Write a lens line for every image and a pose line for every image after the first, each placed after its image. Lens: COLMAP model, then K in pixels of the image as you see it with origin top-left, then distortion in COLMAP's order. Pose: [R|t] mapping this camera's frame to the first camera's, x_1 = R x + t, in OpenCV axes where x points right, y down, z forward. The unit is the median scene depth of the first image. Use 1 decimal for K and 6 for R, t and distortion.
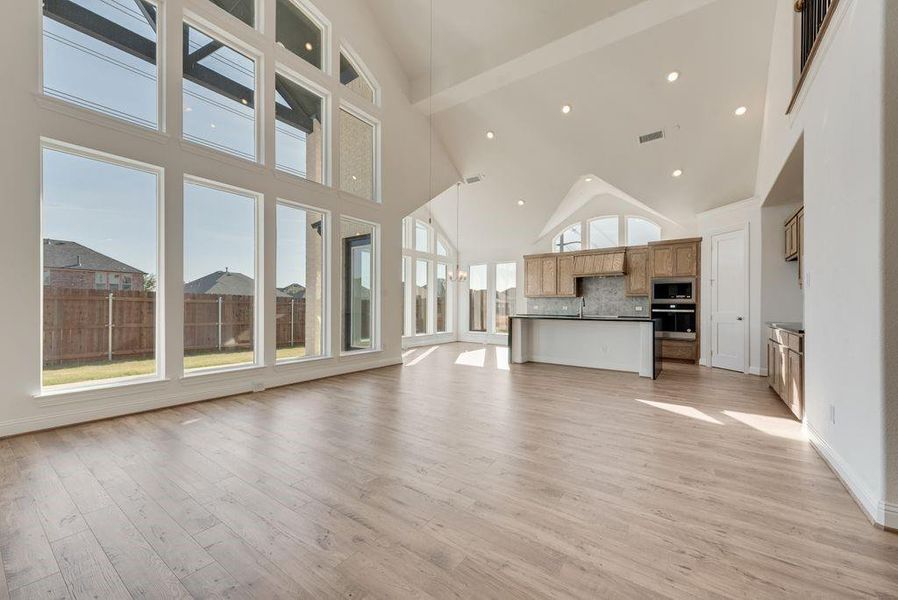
lens RADIAL K [[356.5, 0, 445.8], [0, 356.5, 305.0], [0, 0, 1]] dist [0.011368, -0.001744]
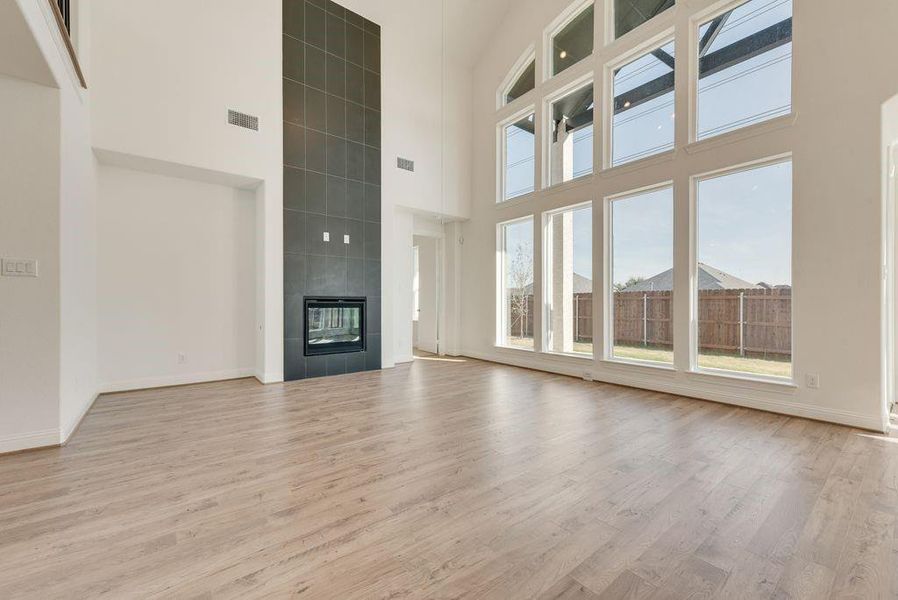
lens RADIAL K [[356.5, 0, 448.8], [0, 356.5, 307.8], [0, 0, 1]] dist [0.011368, -0.001744]
pose [[-0.274786, 0.009267, -0.961461, 0.442307], [0.001231, 0.999956, 0.009286, 0.003555], [0.961505, 0.001368, -0.274786, 0.592672]]
